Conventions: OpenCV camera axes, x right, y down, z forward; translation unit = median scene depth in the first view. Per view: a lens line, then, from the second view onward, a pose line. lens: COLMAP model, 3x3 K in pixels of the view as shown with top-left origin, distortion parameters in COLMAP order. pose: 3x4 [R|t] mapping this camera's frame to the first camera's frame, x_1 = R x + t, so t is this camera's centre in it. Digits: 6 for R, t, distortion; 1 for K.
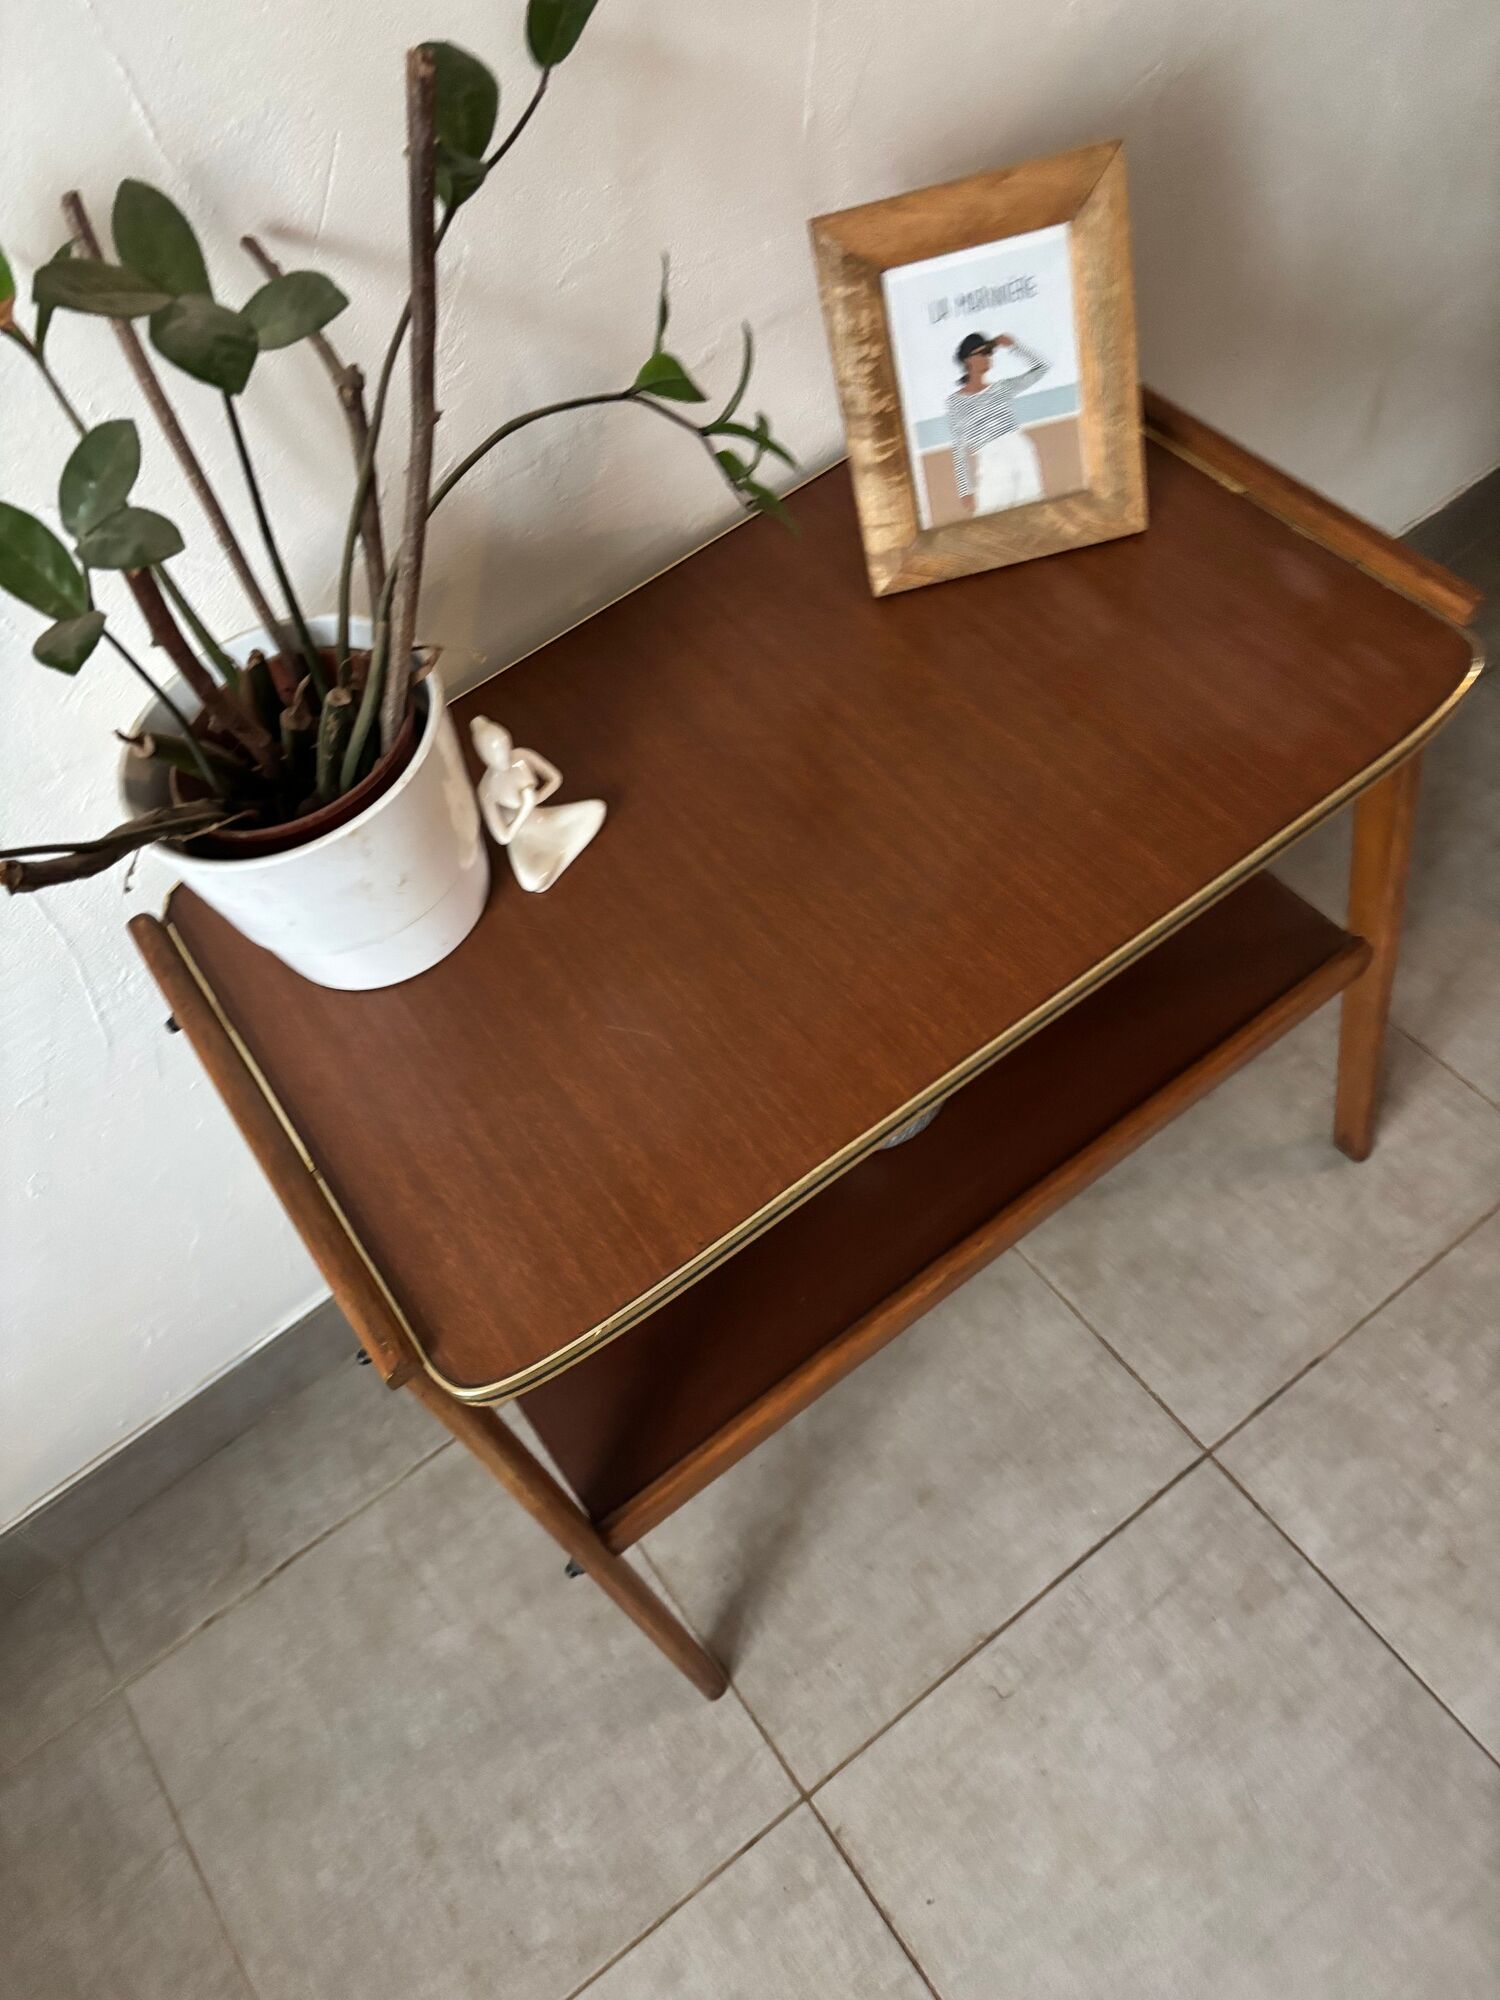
lens RADIAL K [[1514.9, 0, 752.9], [0, 1514.9, 987.3], [0, 0, 1]] dist [0.008610, 0.009230]
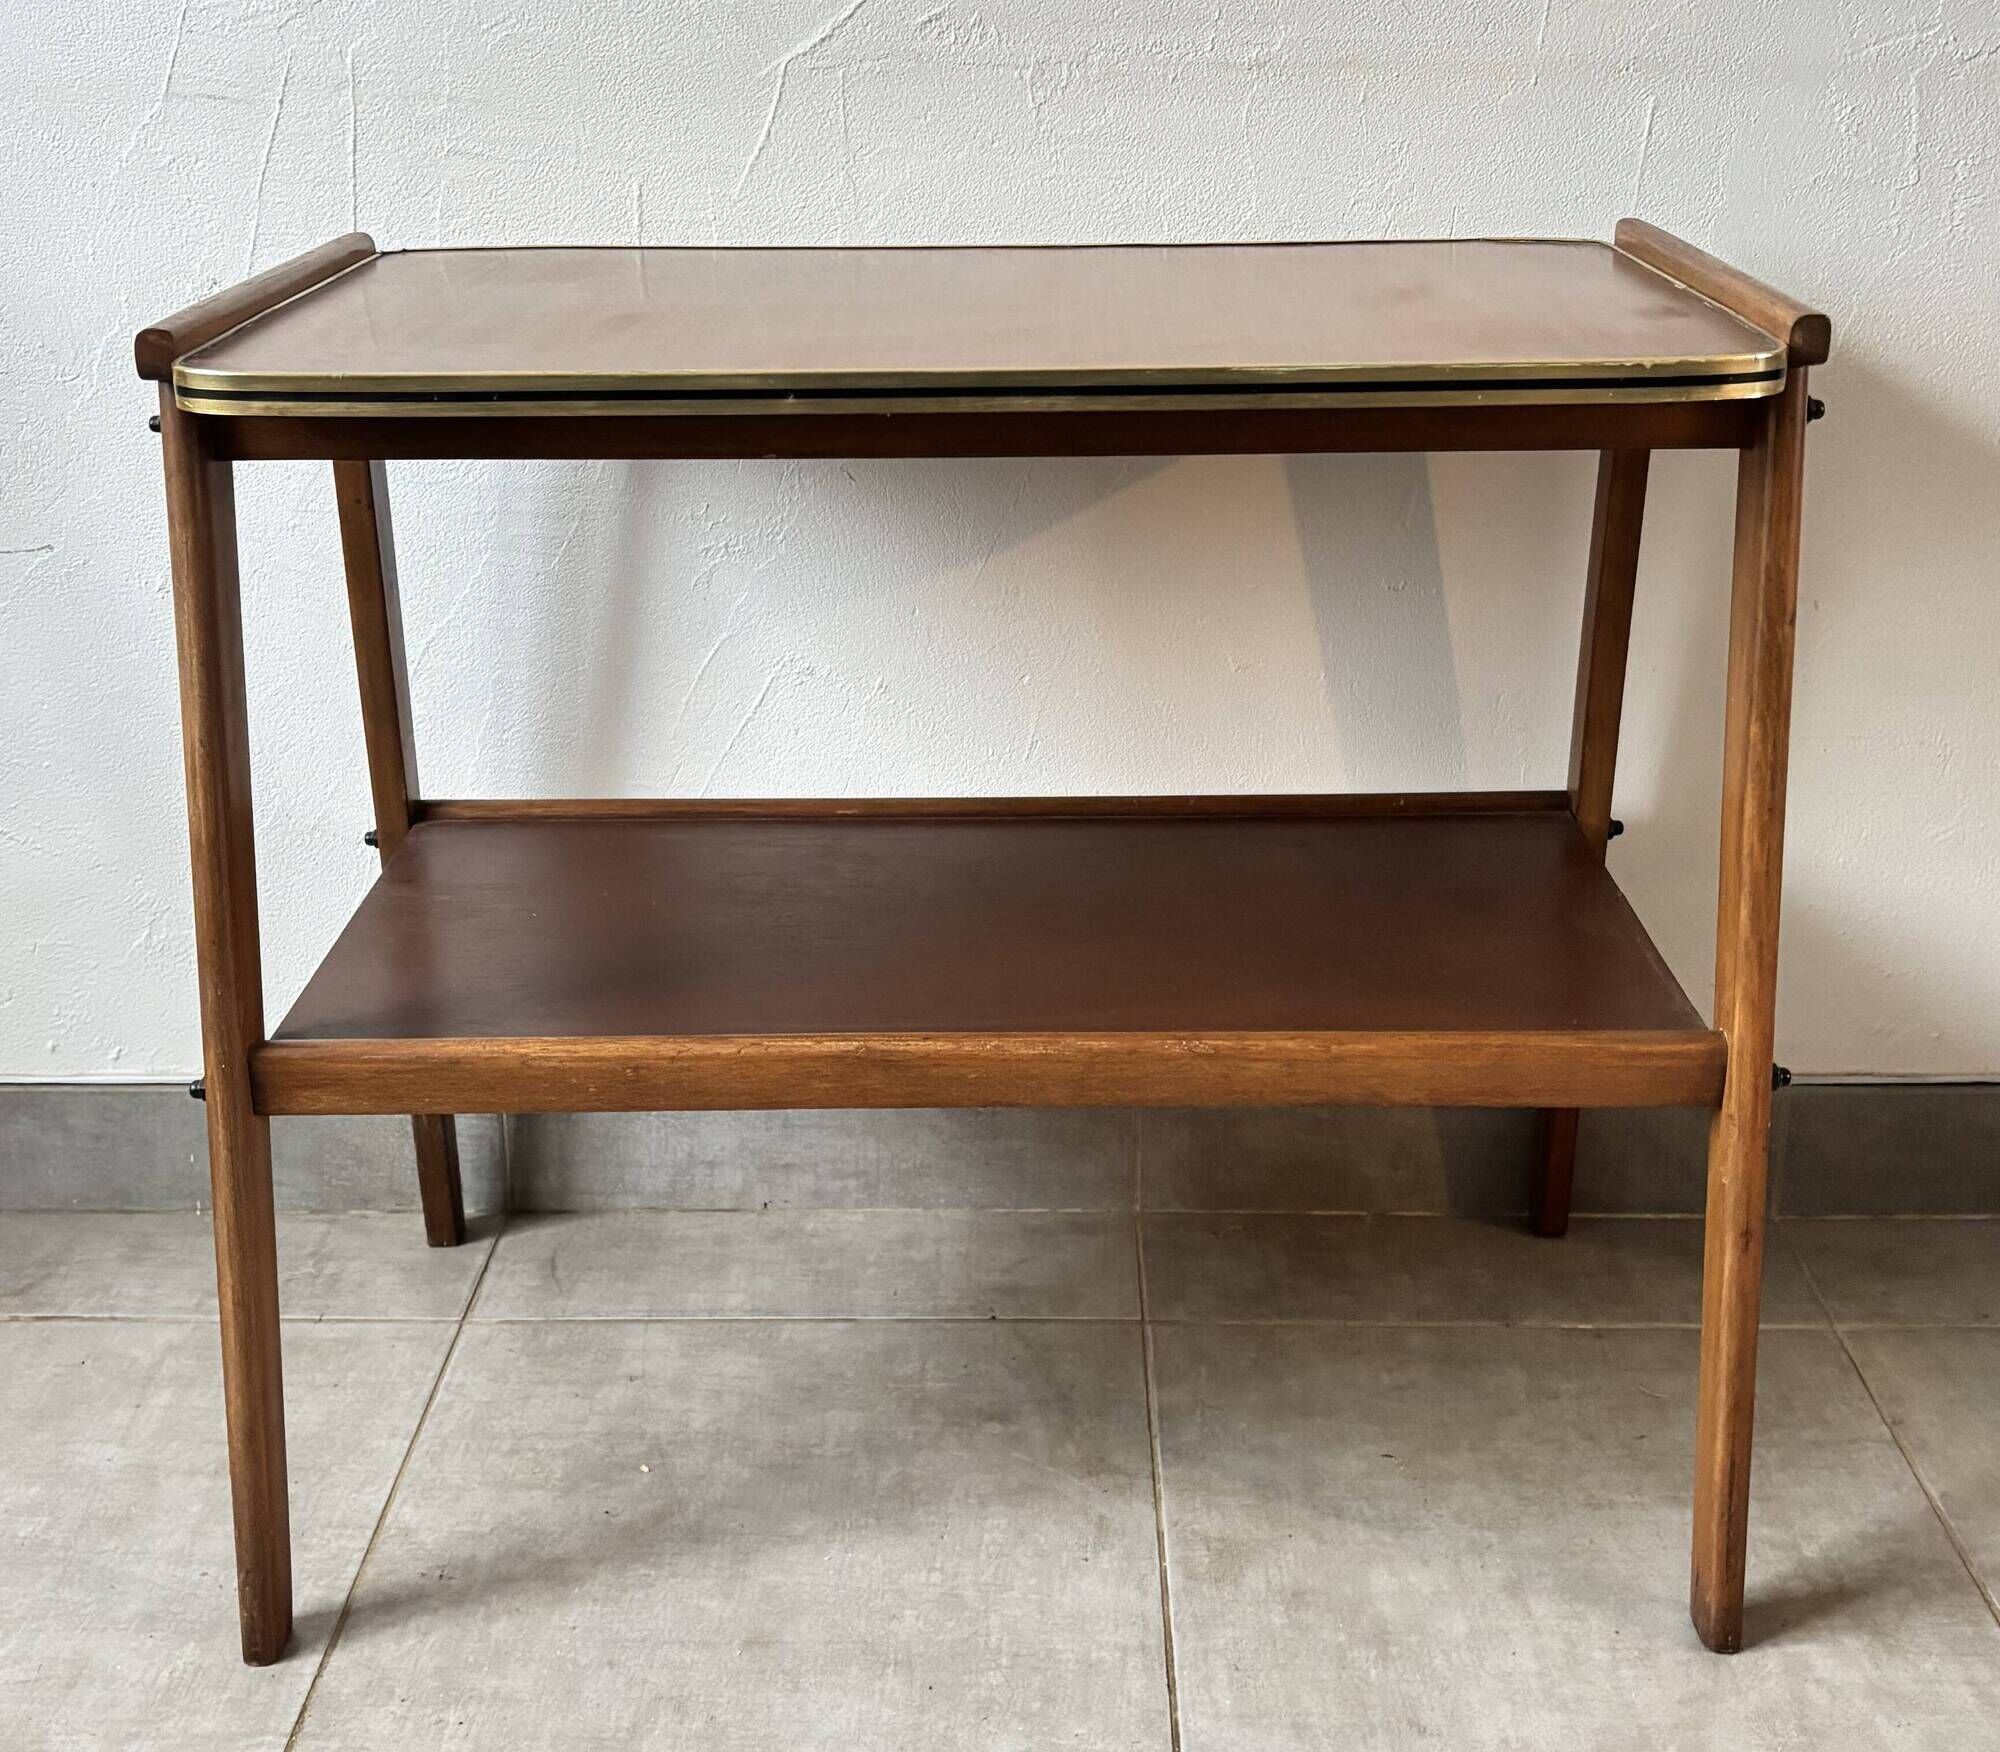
lens RADIAL K [[2466.8, 0, 981.4], [0, 2466.8, 817.9], [0, 0, 1]] dist [0.009054, -0.007551]
pose [[0.785998, 0.356628, -0.504999, 0.578922], [-0.576831, 0.716929, -0.391508, 0.449871], [0.222426, 0.599023, 0.769219, 0.080965]]
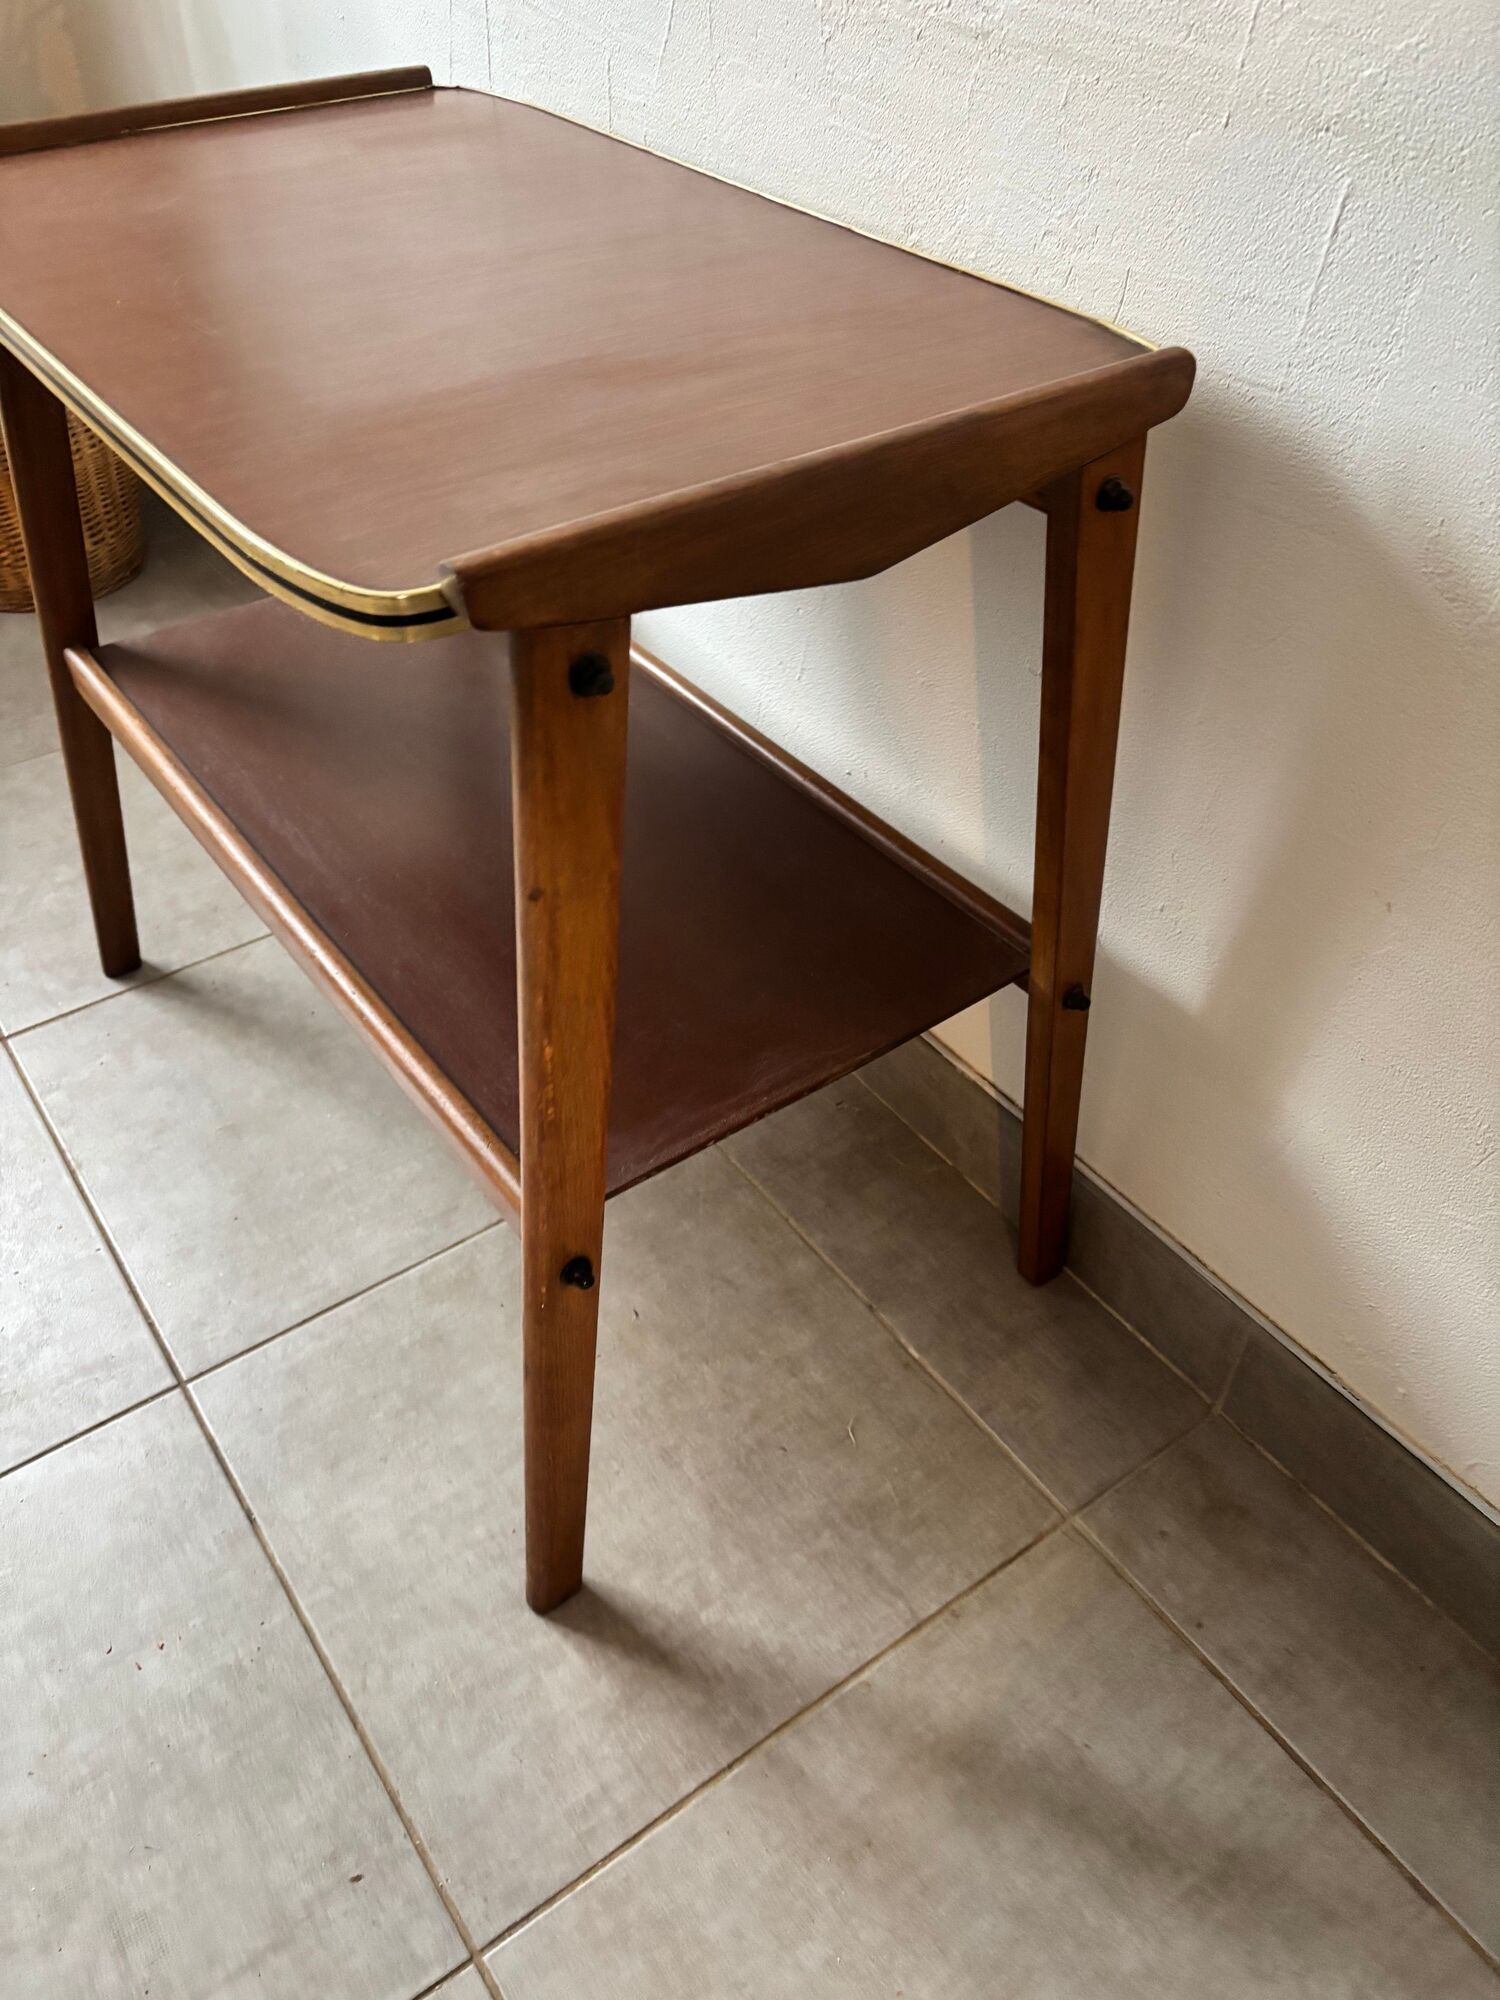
lens RADIAL K [[1518.5, 0, 750.0], [0, 1518.5, 1000.0], [0, 0, 1]] dist [0.008176, 0.003540]
pose [[-0.002132, 0.785535, -0.618814, 0.659012], [-0.841536, 0.332874, 0.425456, -0.378285], [0.540197, 0.521661, 0.660346, 0.526828]]
